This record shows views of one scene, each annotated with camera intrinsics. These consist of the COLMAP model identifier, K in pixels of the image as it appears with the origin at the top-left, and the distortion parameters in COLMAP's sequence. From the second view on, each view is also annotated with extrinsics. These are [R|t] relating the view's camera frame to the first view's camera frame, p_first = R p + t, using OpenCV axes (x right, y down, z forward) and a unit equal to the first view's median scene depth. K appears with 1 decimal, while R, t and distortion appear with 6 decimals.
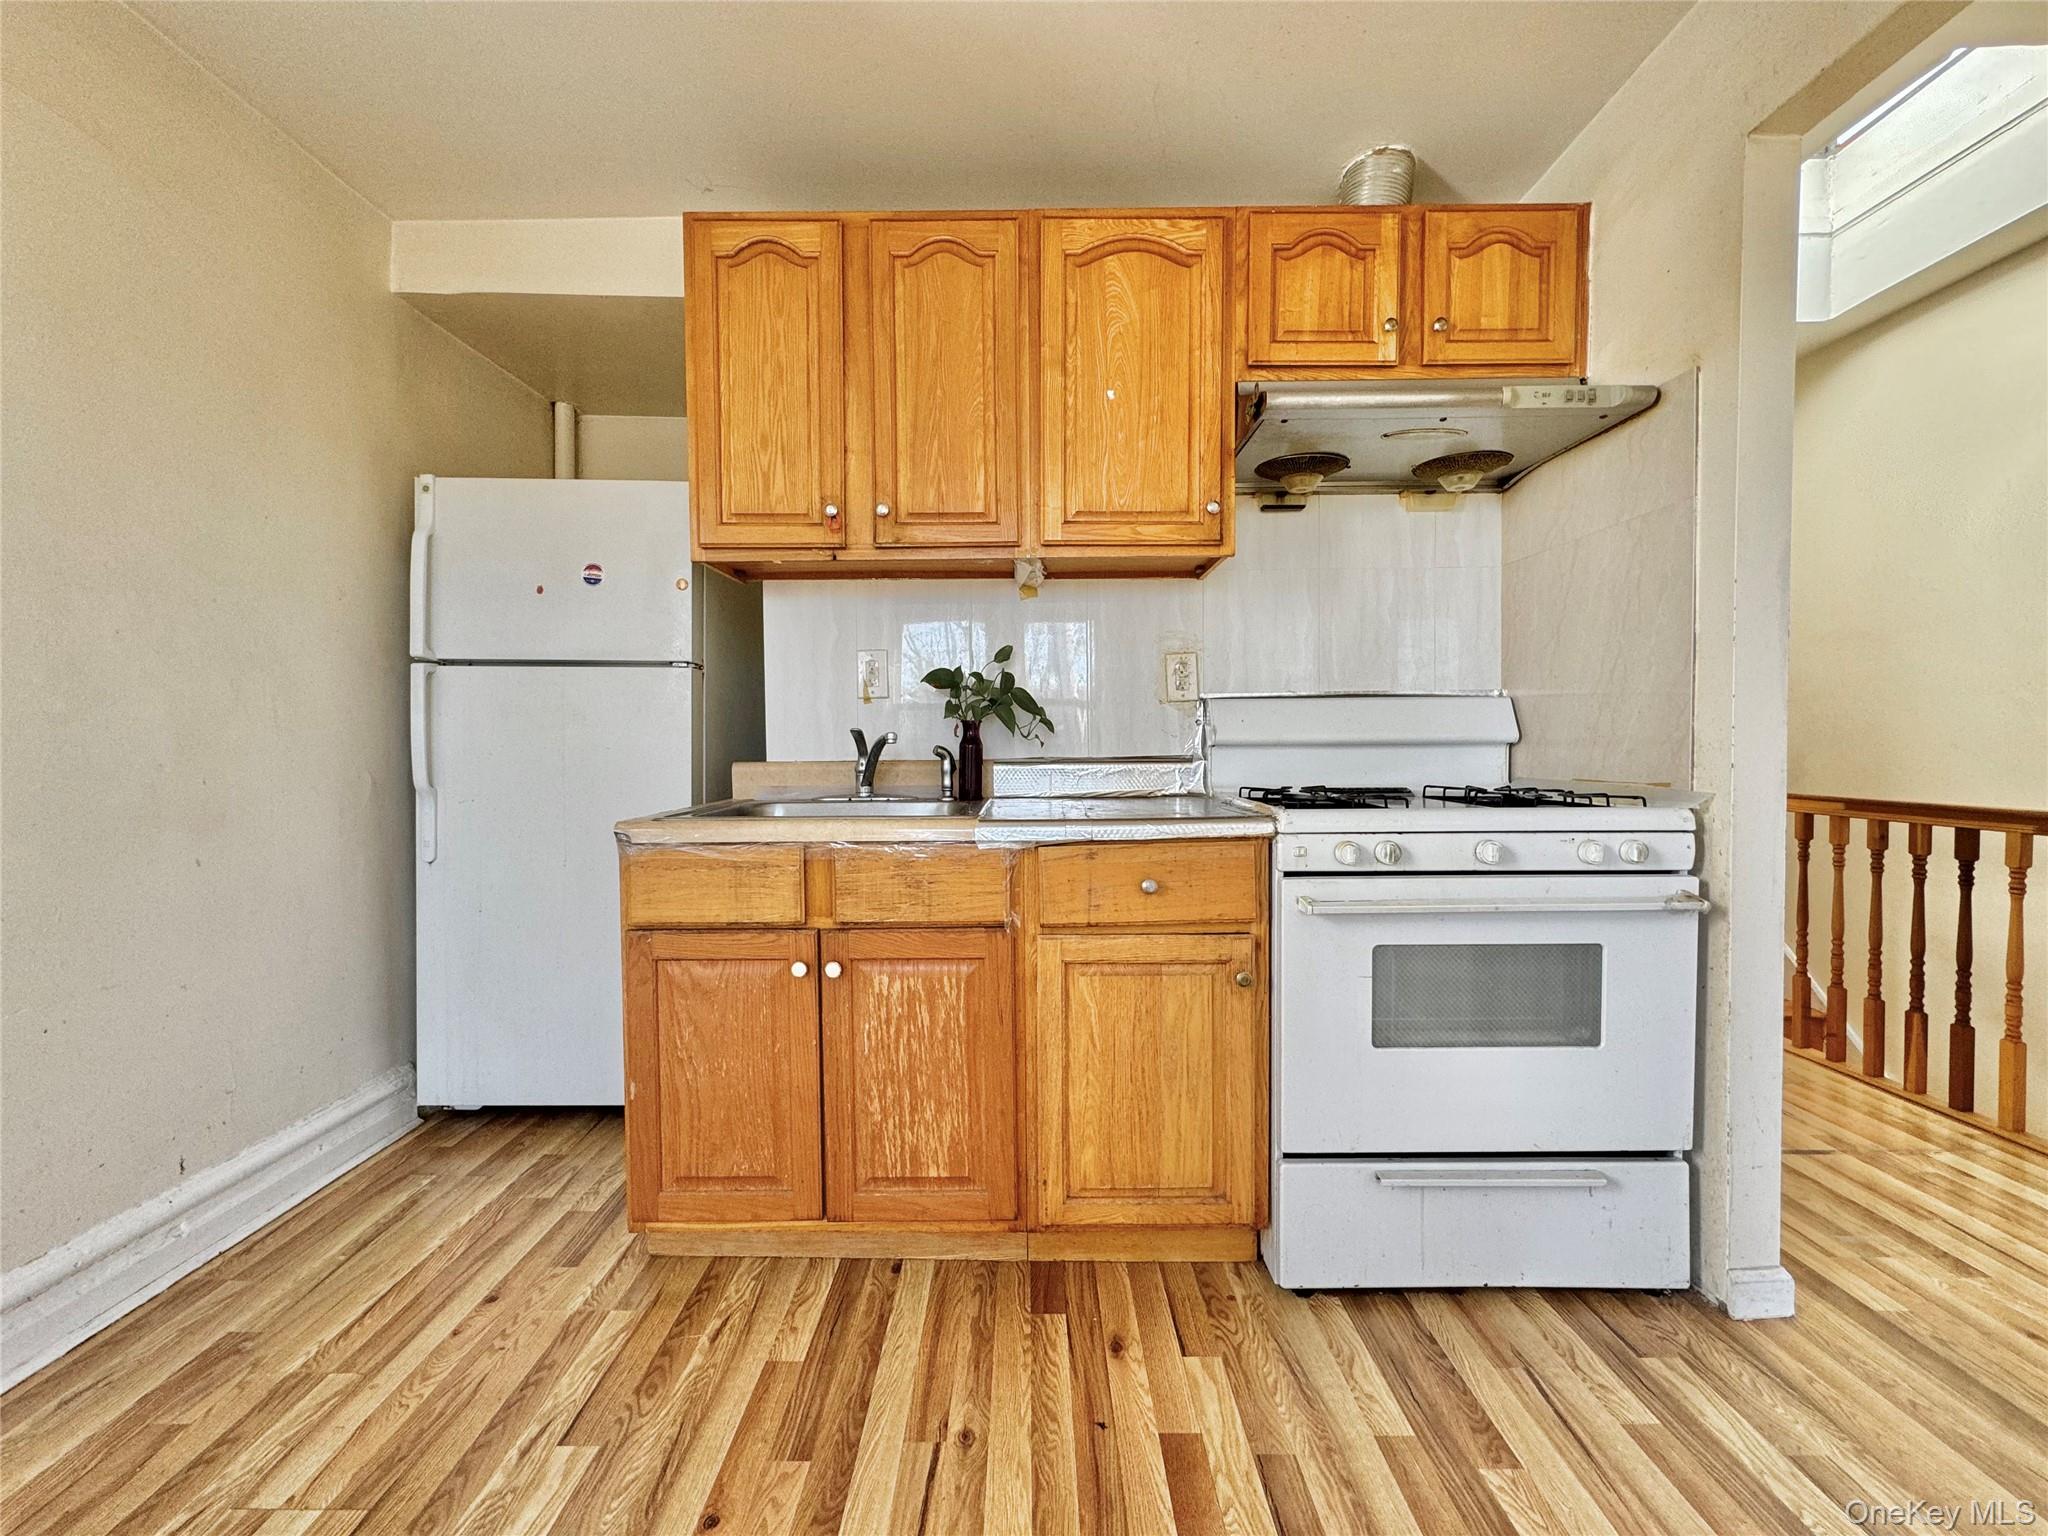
lens RADIAL K [[829.6, 0, 1013.0], [0, 829.6, 765.7], [0, 0, 1]] dist [-0.000794, -0.000122]
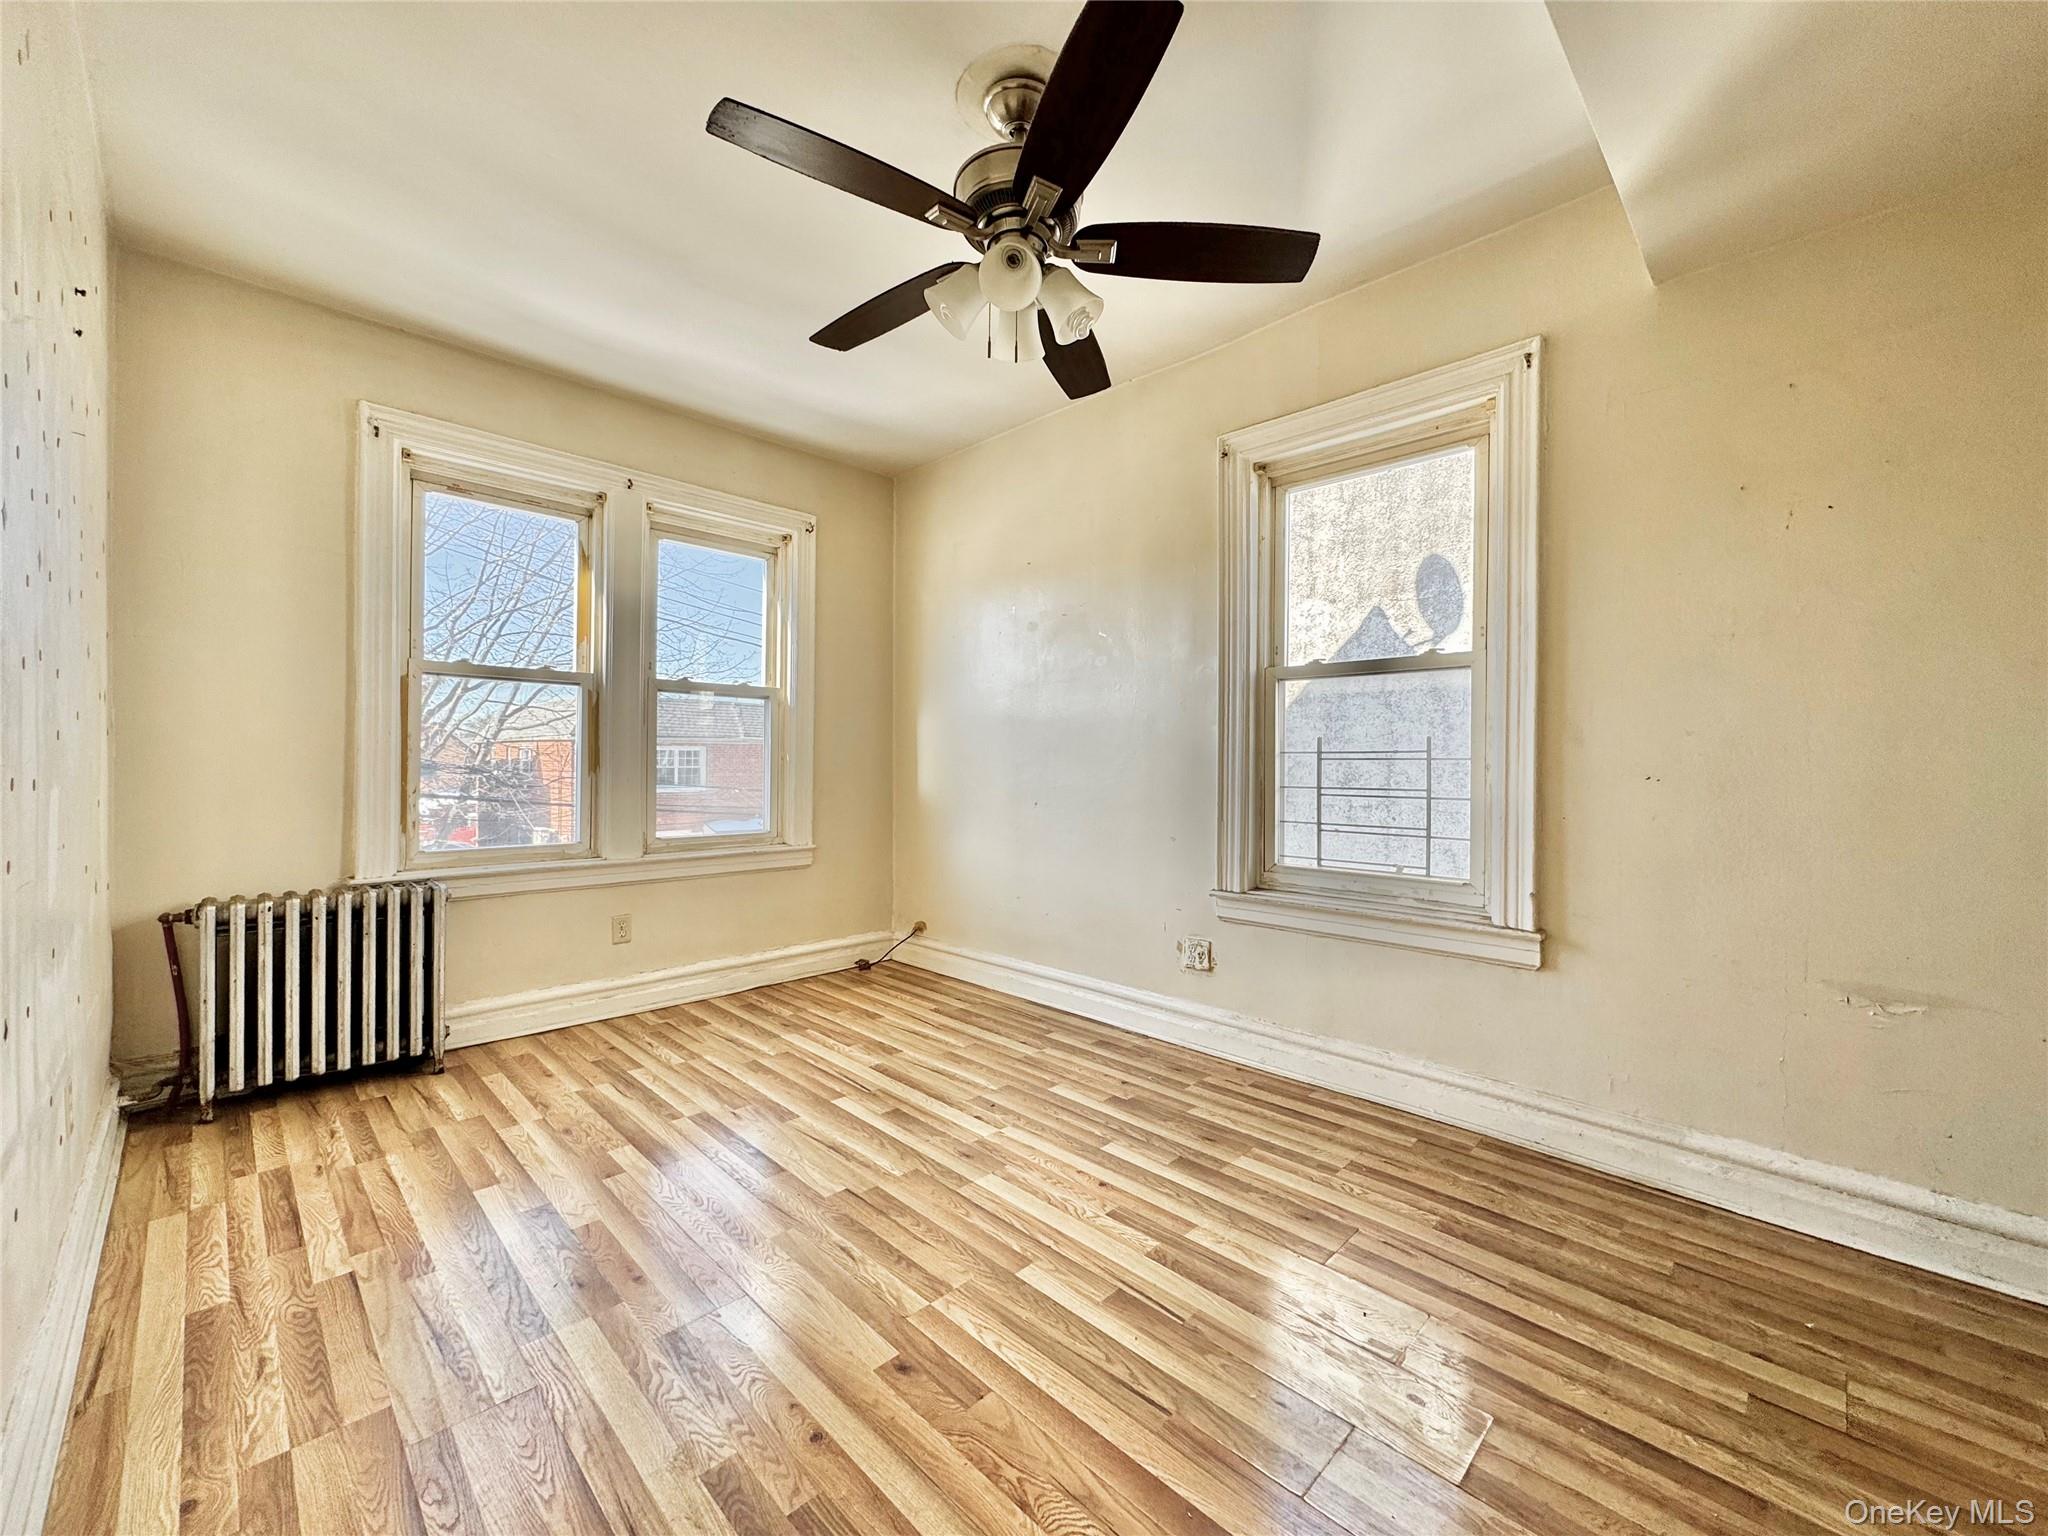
lens RADIAL K [[829.6, 0, 1013.0], [0, 829.6, 765.7], [0, 0, 1]] dist [-0.000794, -0.000122]
pose [[-0.718075, 0.001340, -0.695964, 0.692653], [-0.028406, 0.999108, 0.031232, -0.072388], [0.695386, 0.042196, -0.717397, 0.690934]]
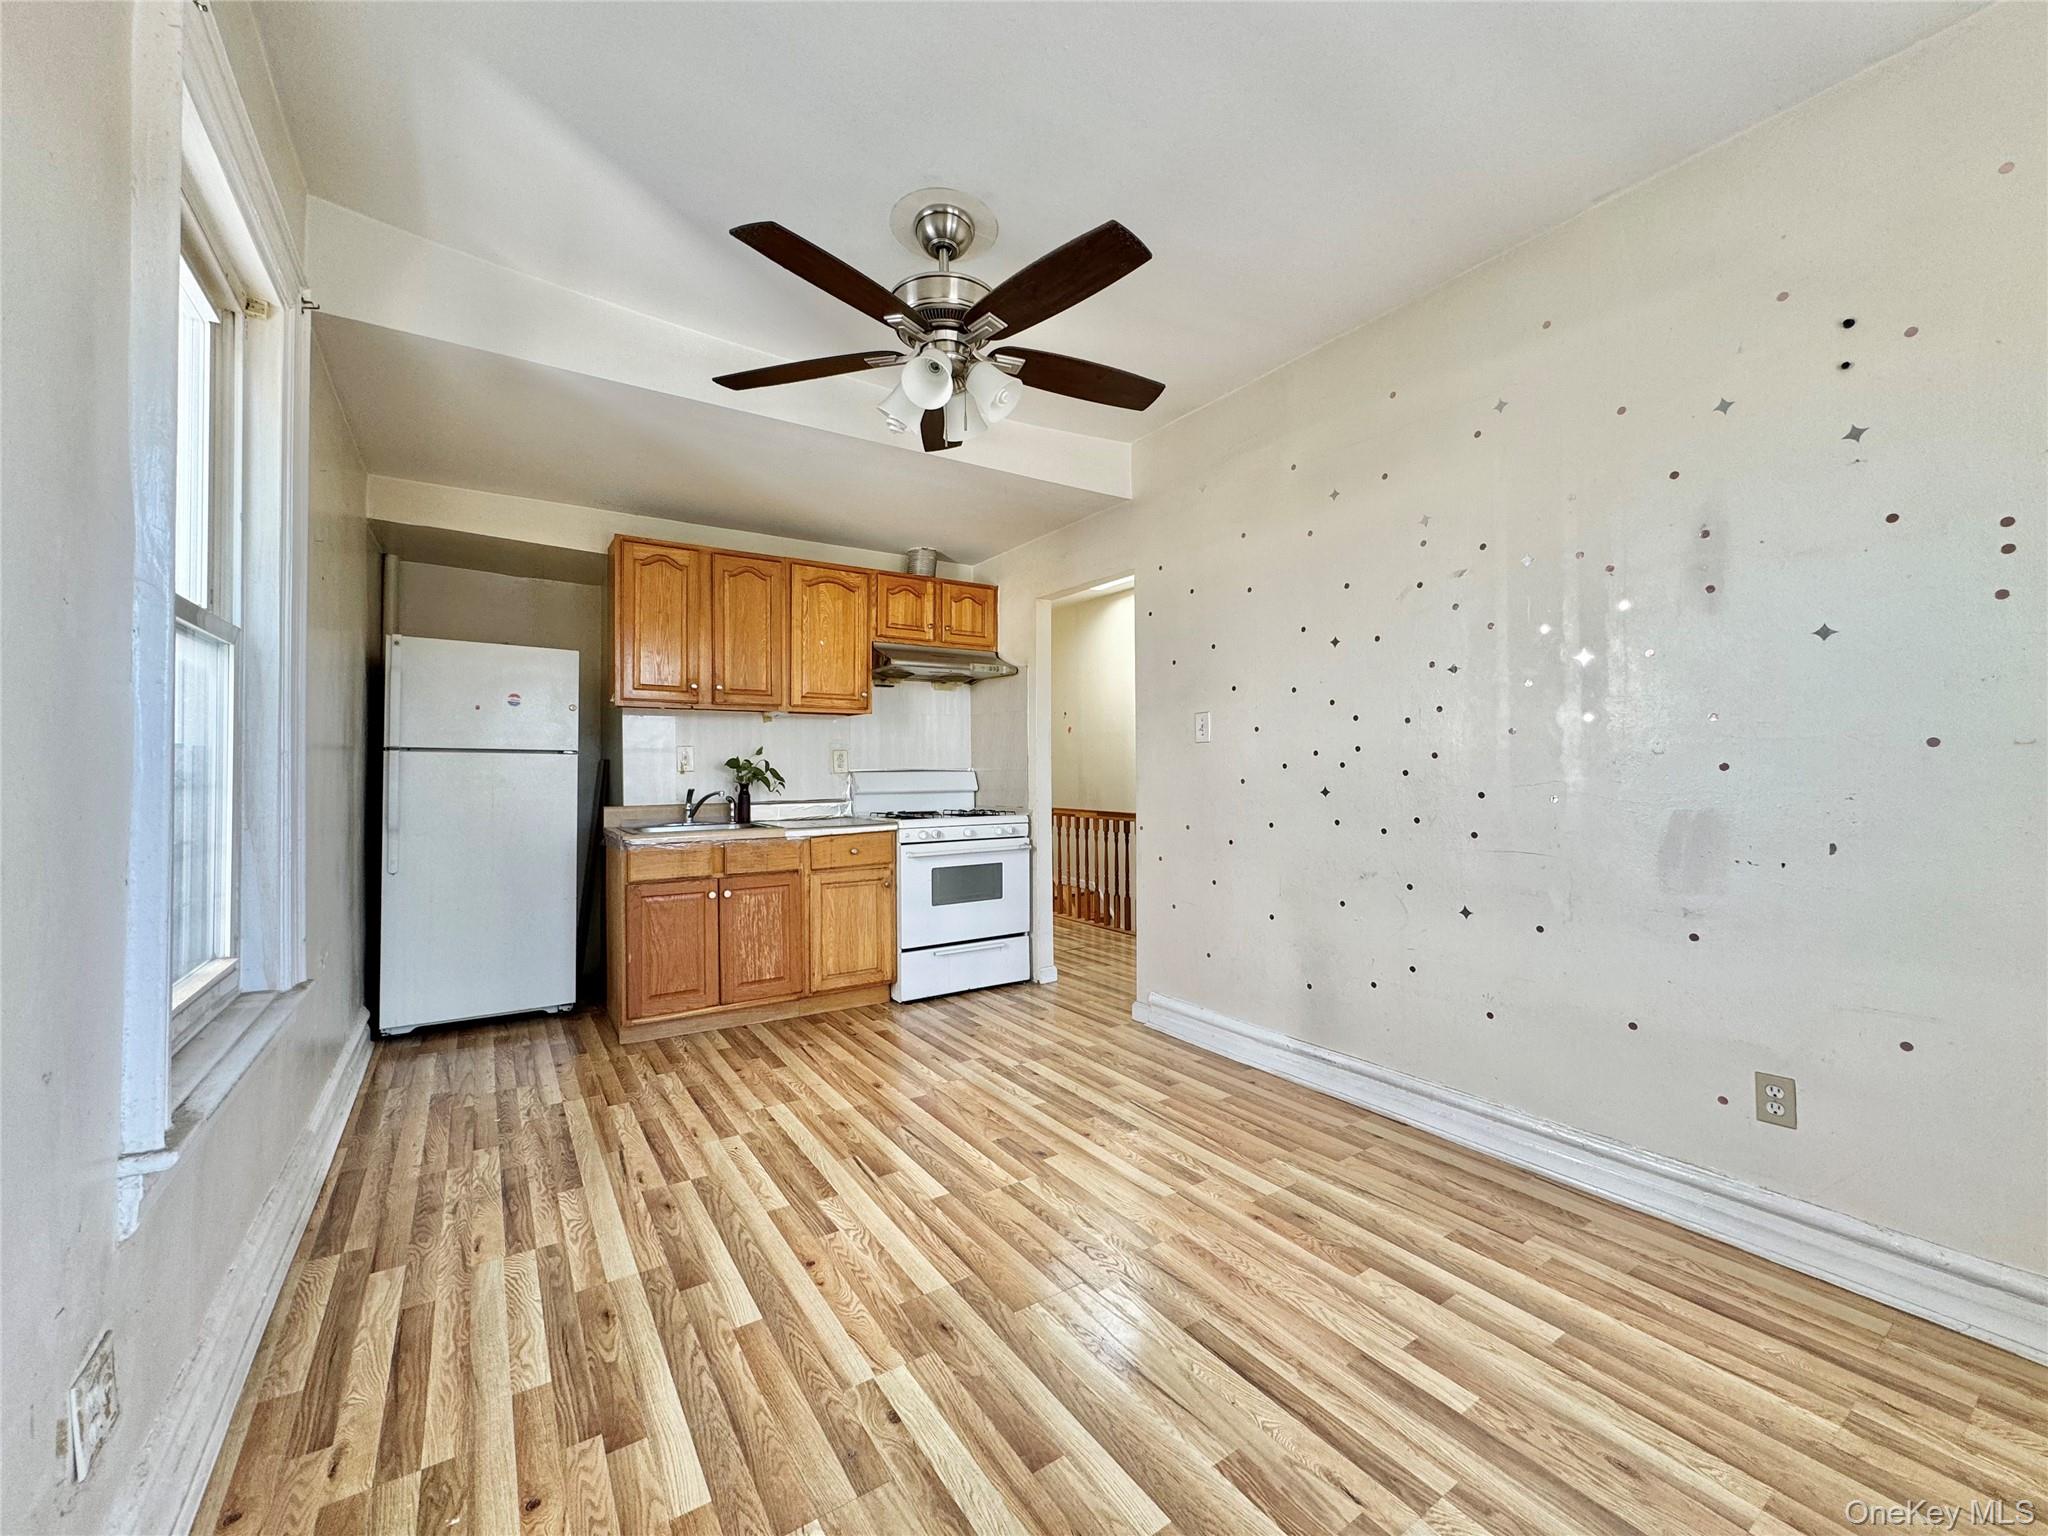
lens RADIAL K [[829.6, 0, 1013.0], [0, 829.6, 765.7], [0, 0, 1]] dist [-0.000794, -0.000122]
pose [[0.838885, 0.003351, 0.544298, -0.786800], [0.017252, 0.999315, -0.032741, -0.026235], [-0.544035, 0.036857, 0.838253, -1.374257]]
